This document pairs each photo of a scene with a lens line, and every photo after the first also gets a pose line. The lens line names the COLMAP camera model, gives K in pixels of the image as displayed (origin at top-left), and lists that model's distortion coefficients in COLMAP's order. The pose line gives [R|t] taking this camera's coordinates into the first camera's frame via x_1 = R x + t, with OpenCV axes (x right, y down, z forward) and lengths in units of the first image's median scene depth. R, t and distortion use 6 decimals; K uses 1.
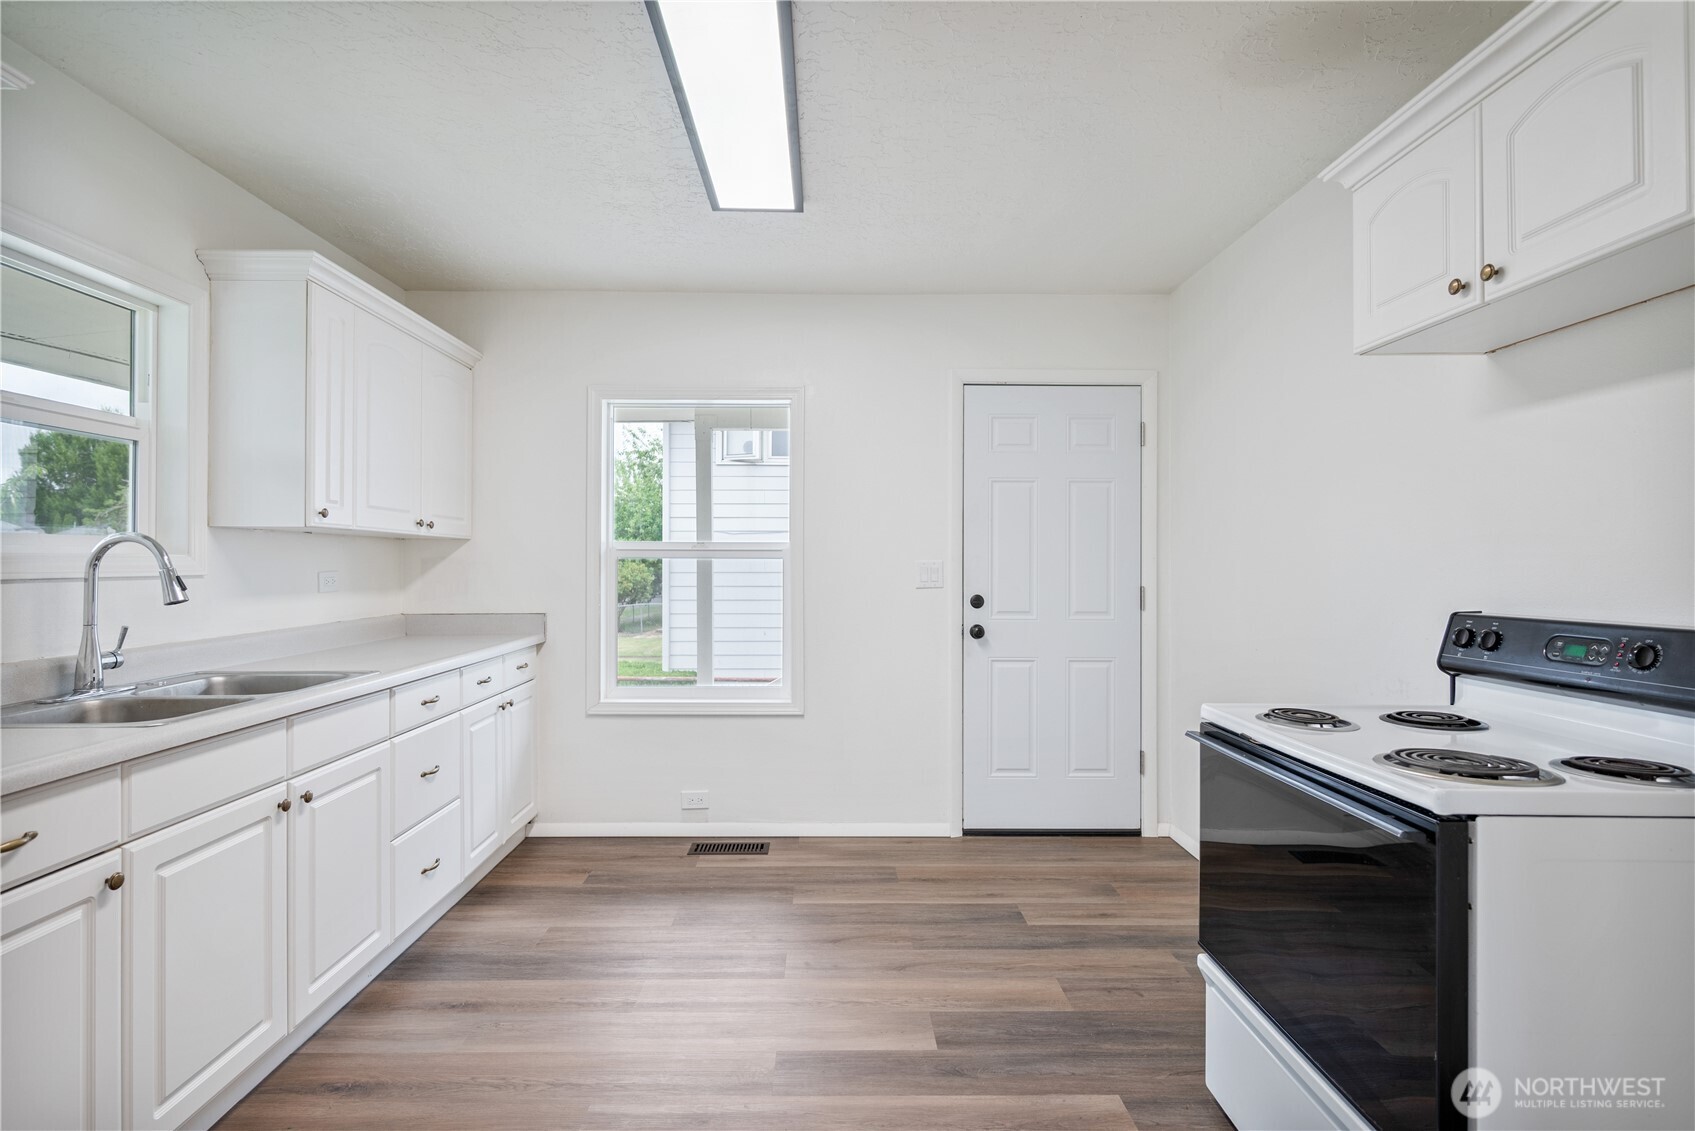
lens RADIAL K [[811.8, 0, 835.1], [0, 811.8, 563.7], [0, 0, 1]] dist [-0.002513, 0.000151]
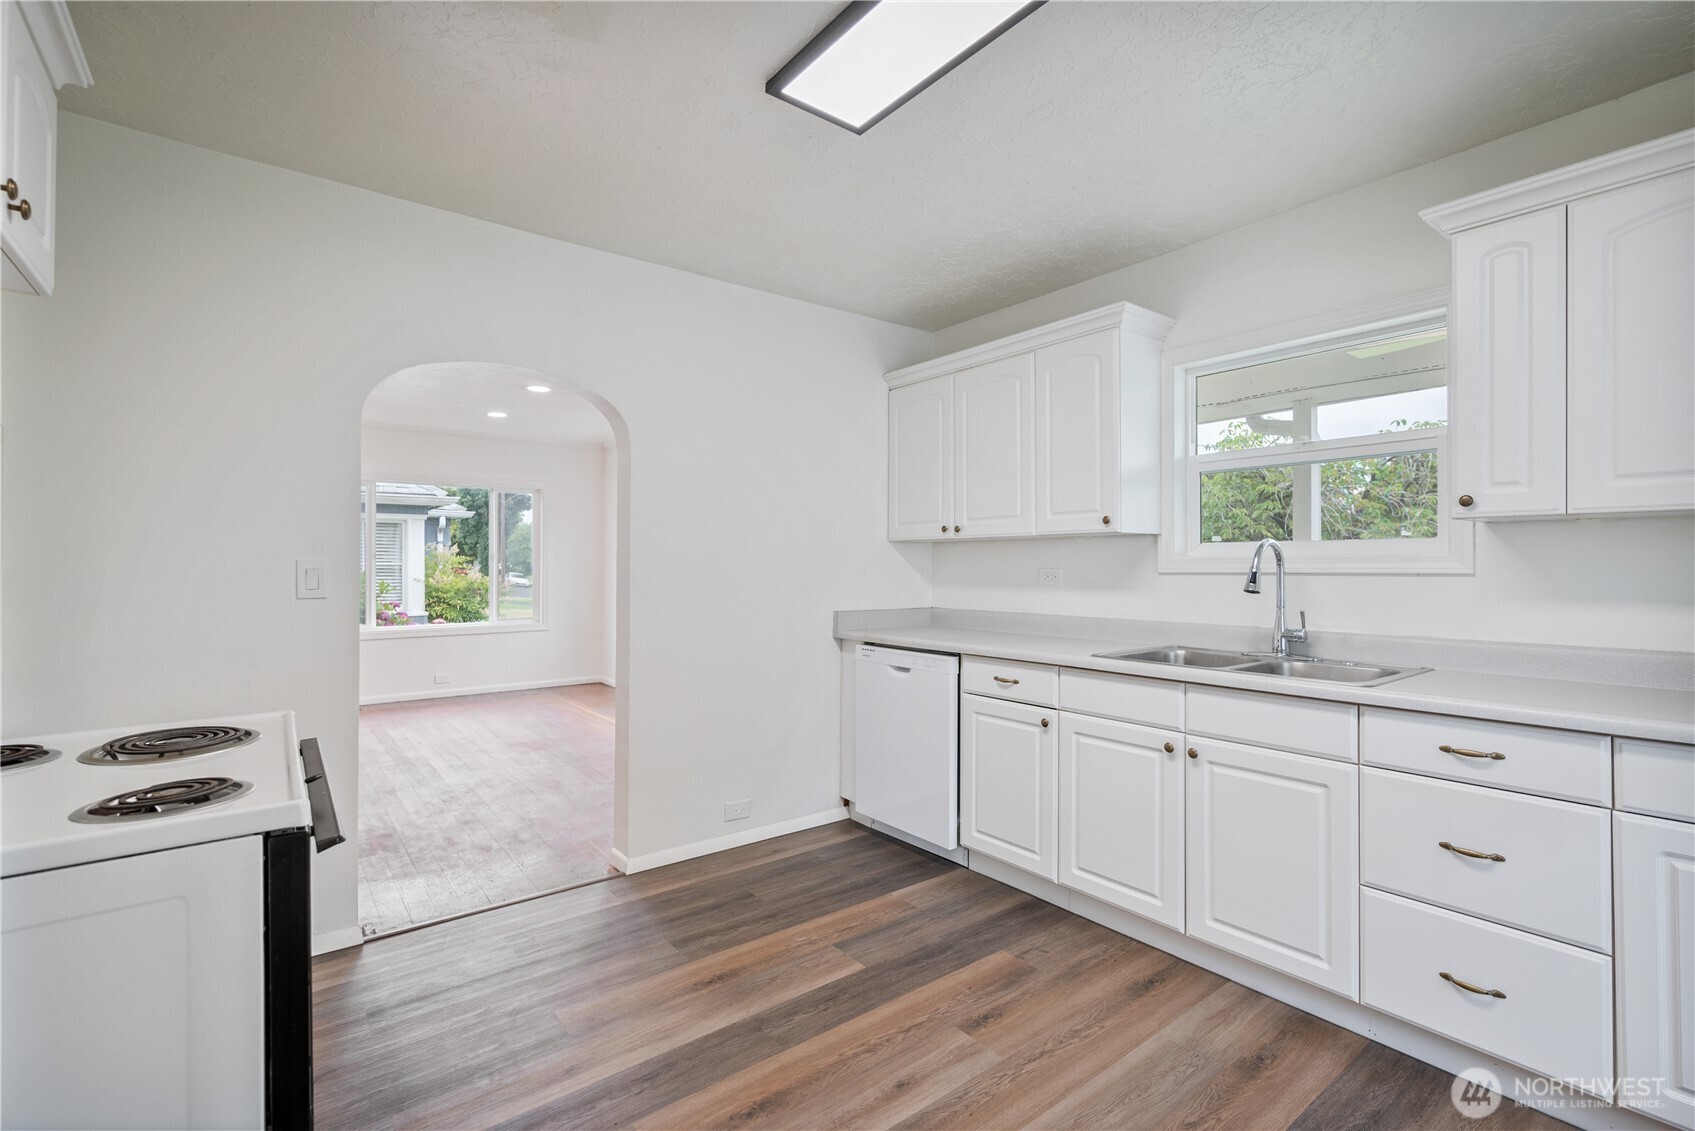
lens RADIAL K [[764.6, 0, 850.0], [0, 764.6, 563.2], [0, 0, 1]] dist [-0.002630, -0.000126]
pose [[-0.794245, 0.001218, -0.607597, 0.331249], [0.001567, 0.999999, -0.000043, 0.000691], [0.607596, -0.000987, -0.794245, 1.166253]]
